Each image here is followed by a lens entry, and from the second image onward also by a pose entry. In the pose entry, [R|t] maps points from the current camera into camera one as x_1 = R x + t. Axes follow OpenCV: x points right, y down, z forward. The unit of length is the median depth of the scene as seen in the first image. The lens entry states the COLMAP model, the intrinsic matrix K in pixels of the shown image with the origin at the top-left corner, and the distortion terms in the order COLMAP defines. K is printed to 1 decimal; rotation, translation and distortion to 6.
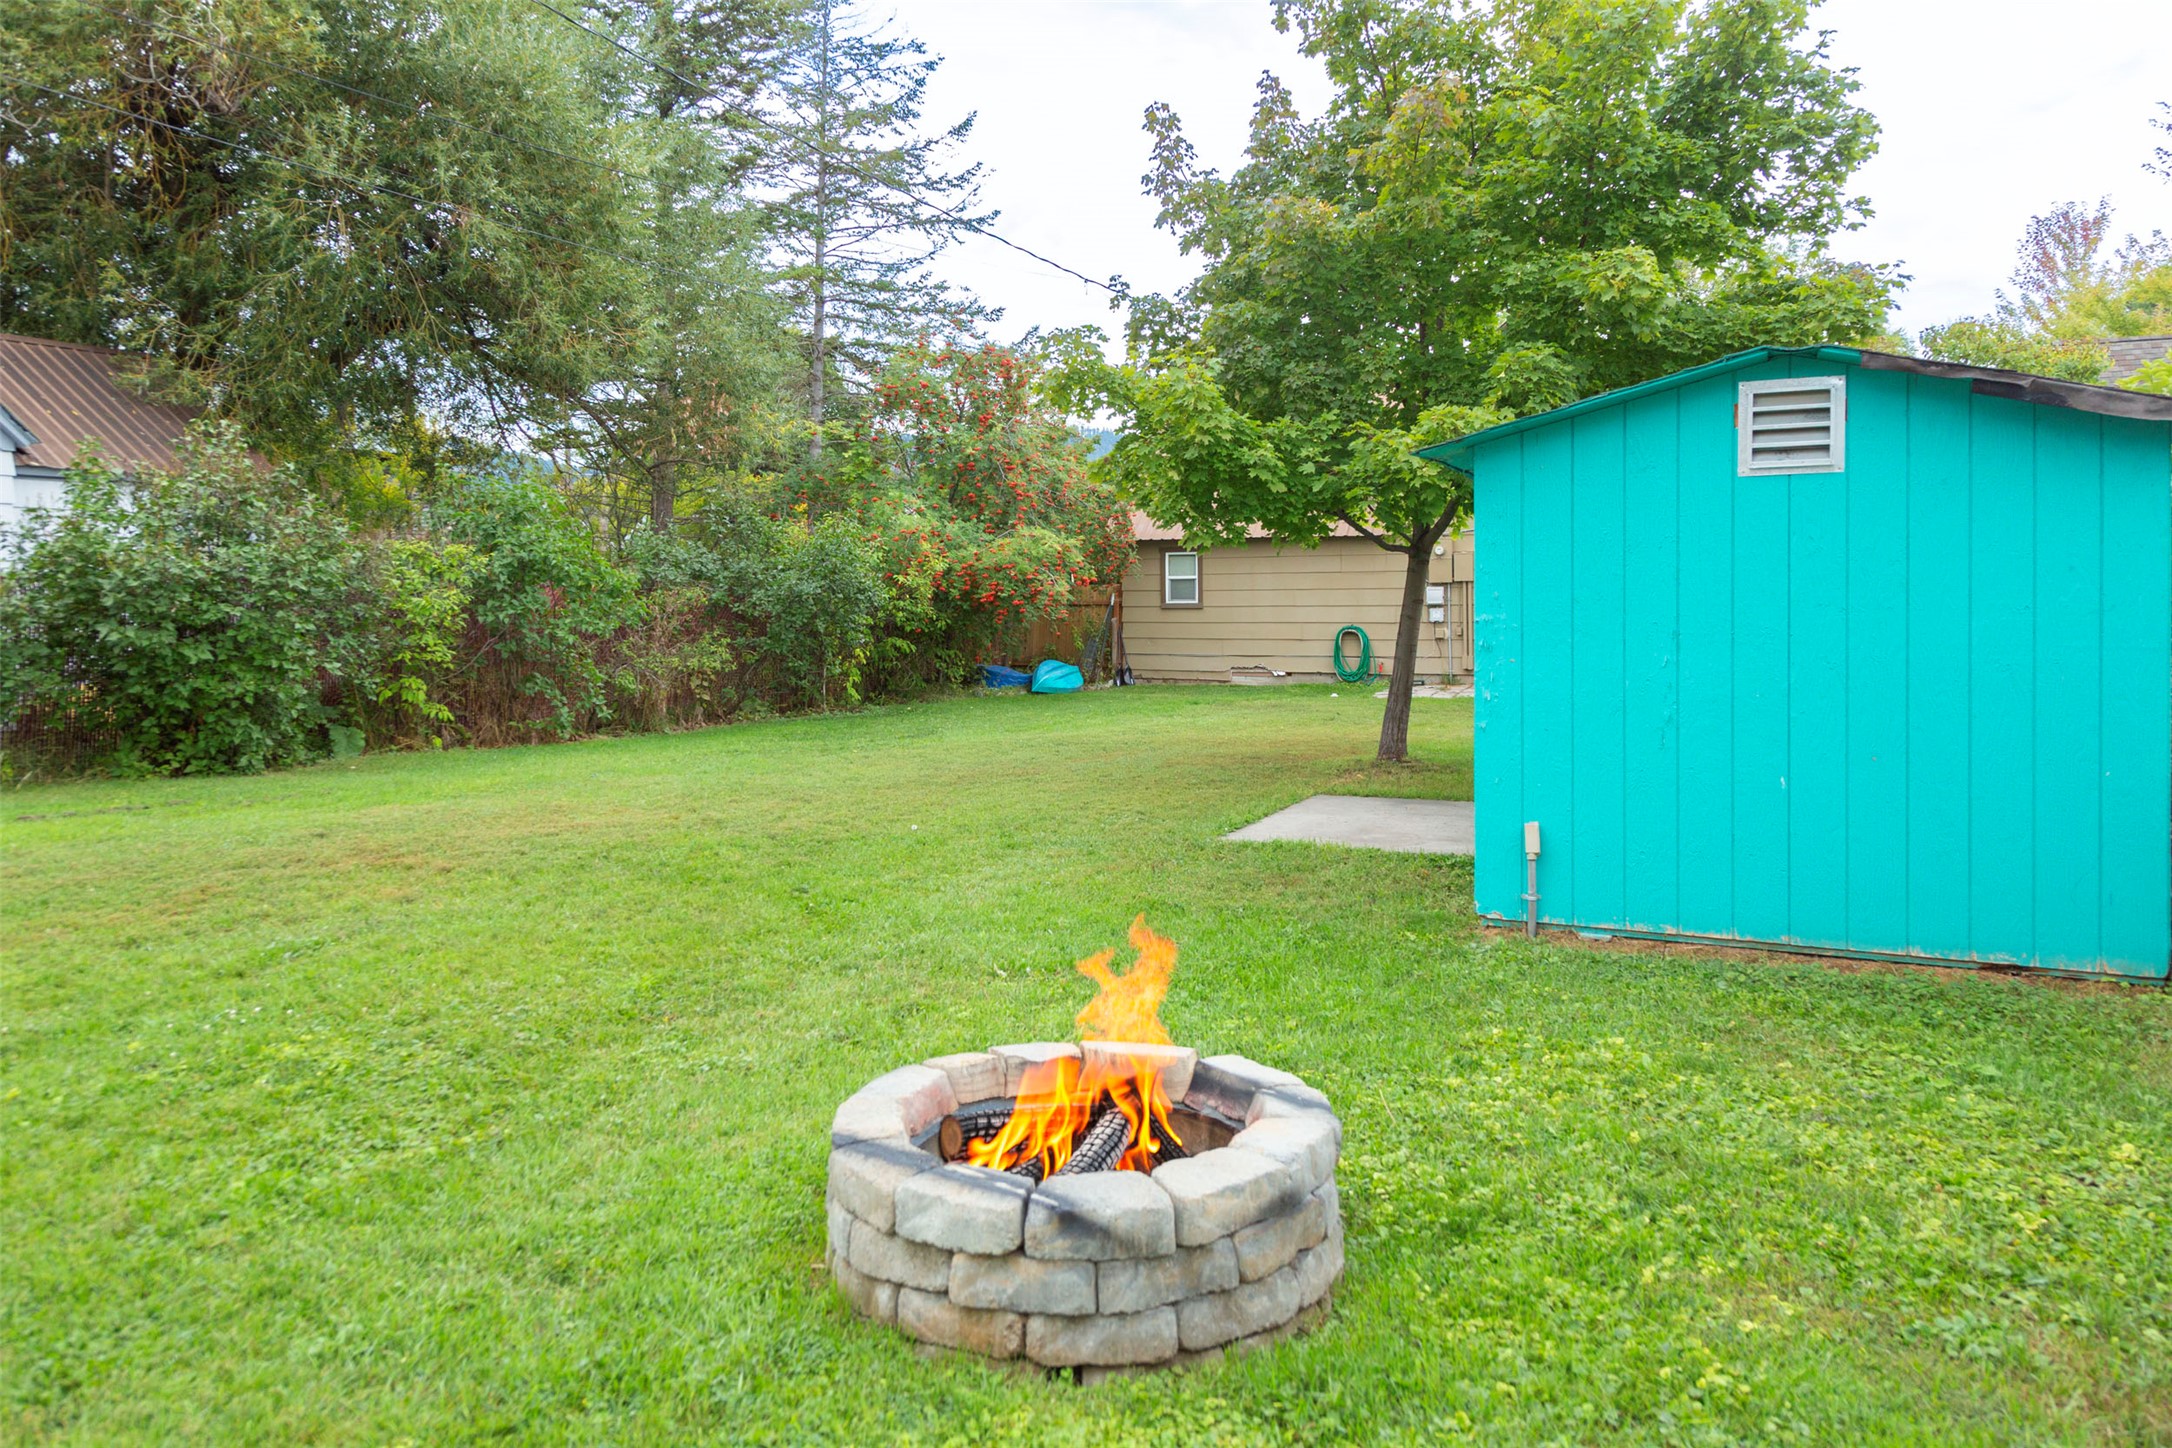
lens RADIAL K [[1420.9, 0, 1056.3], [0, 1420.9, 639.8], [0, 0, 1]] dist [0.006837, 0.001201]
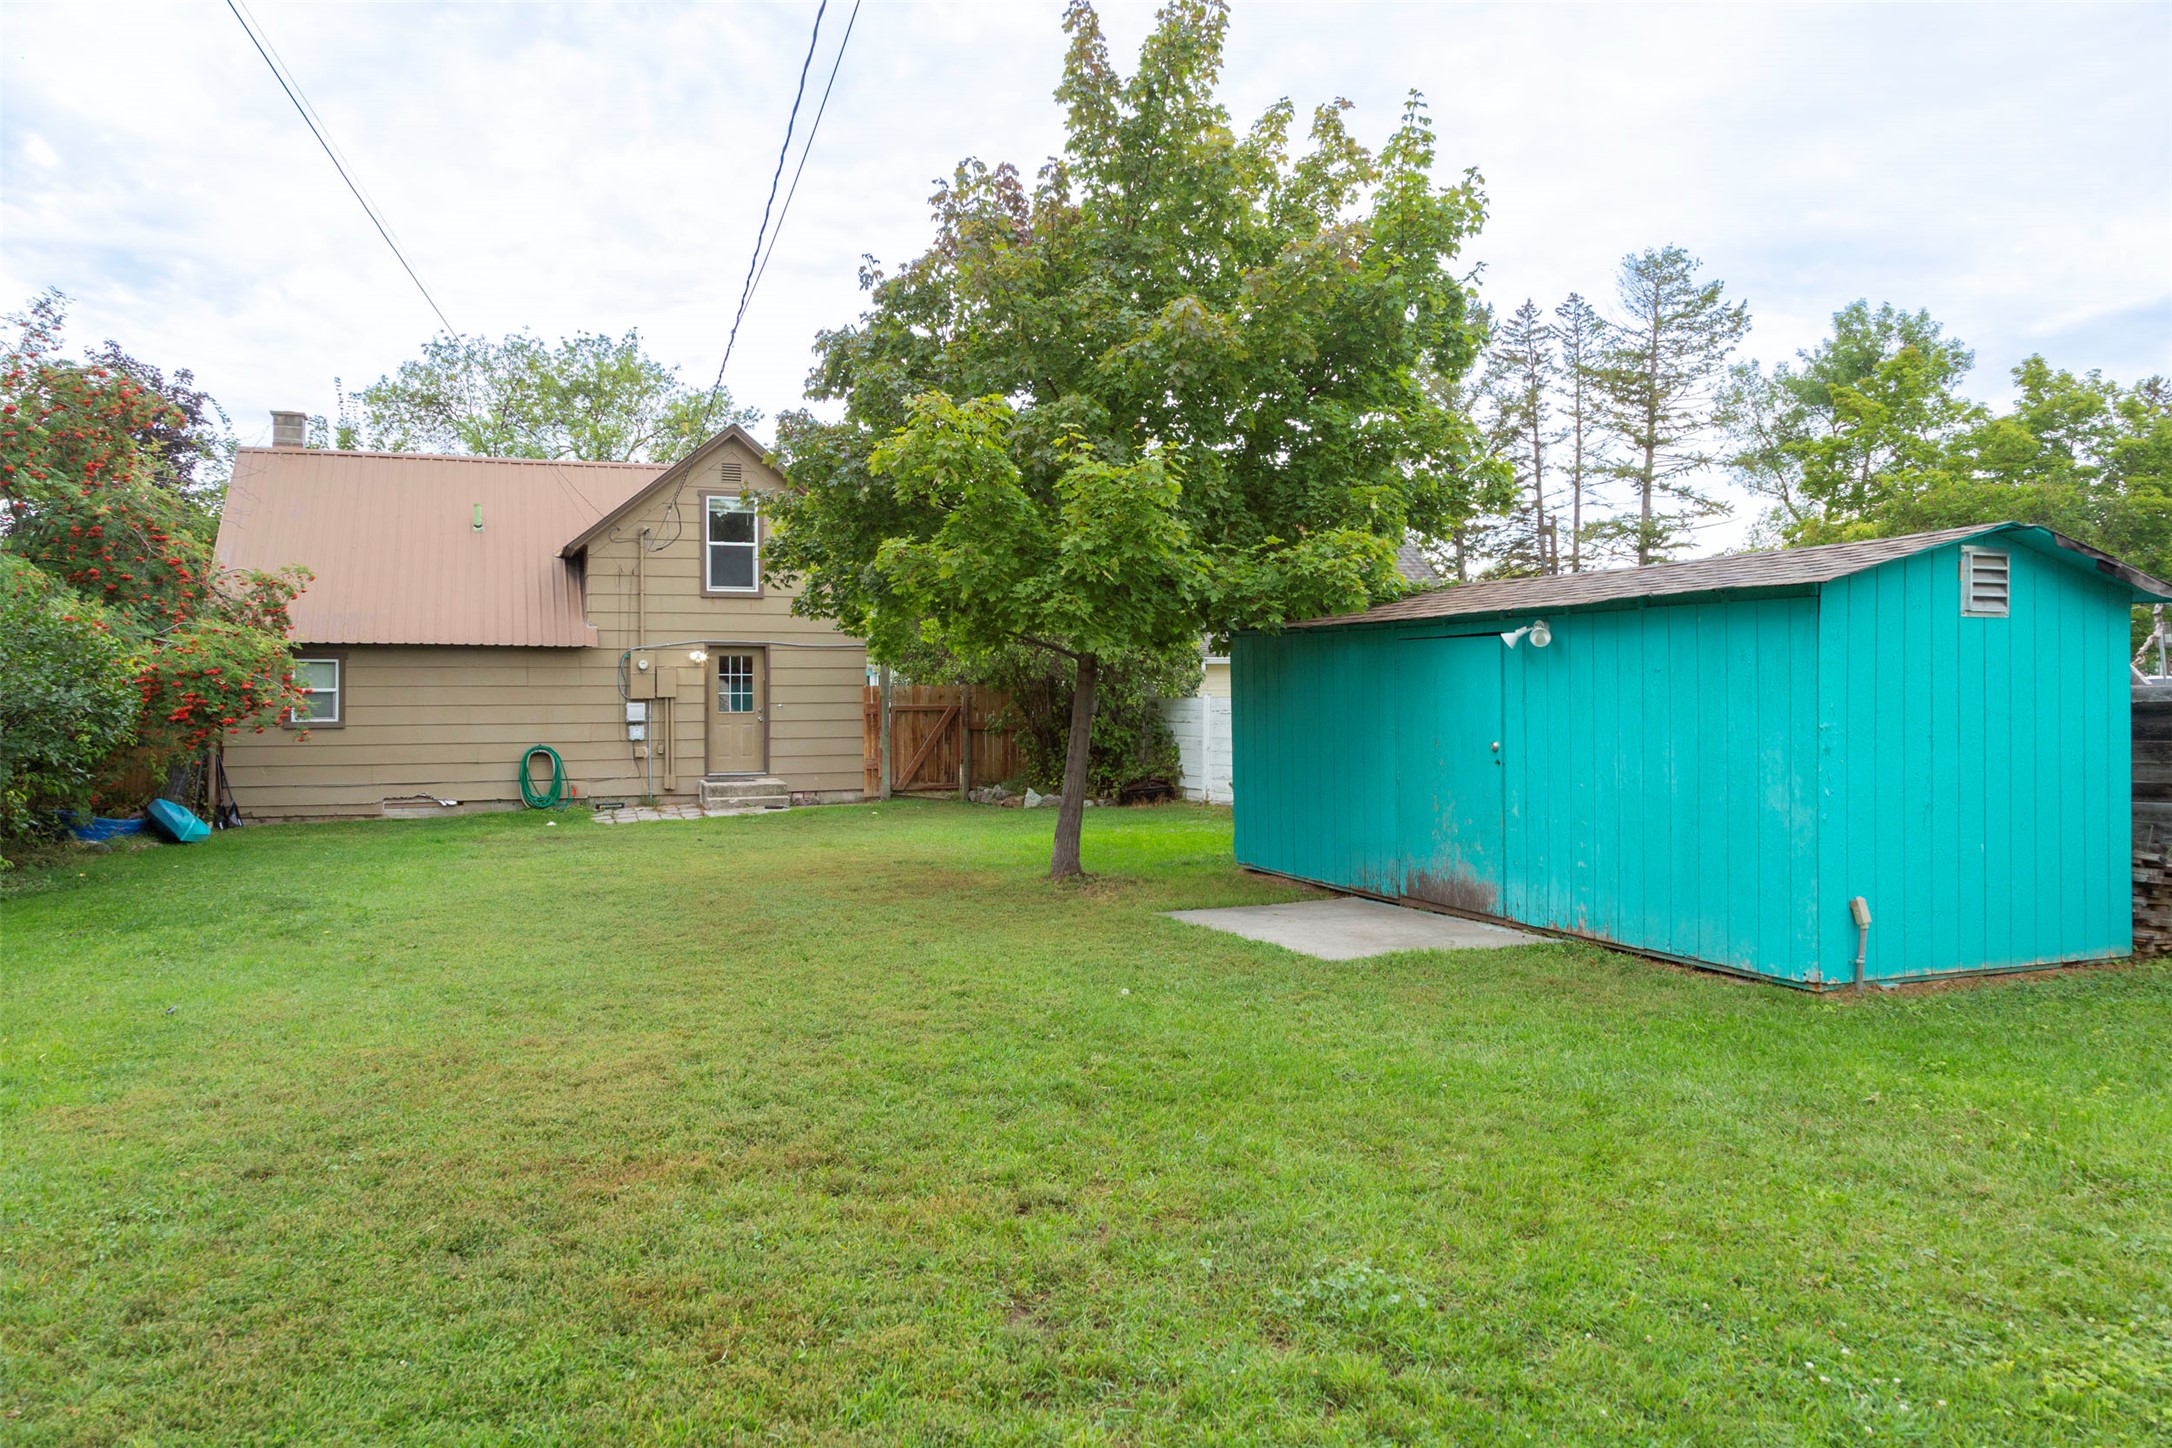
lens RADIAL K [[1420.9, 0, 1056.3], [0, 1420.9, 639.8], [0, 0, 1]] dist [0.006837, 0.001201]
pose [[0.700273, 0.037122, 0.712909, -0.214069], [0.022667, 0.996987, -0.074180, -0.002686], [-0.713515, 0.068106, 0.697322, 0.136734]]
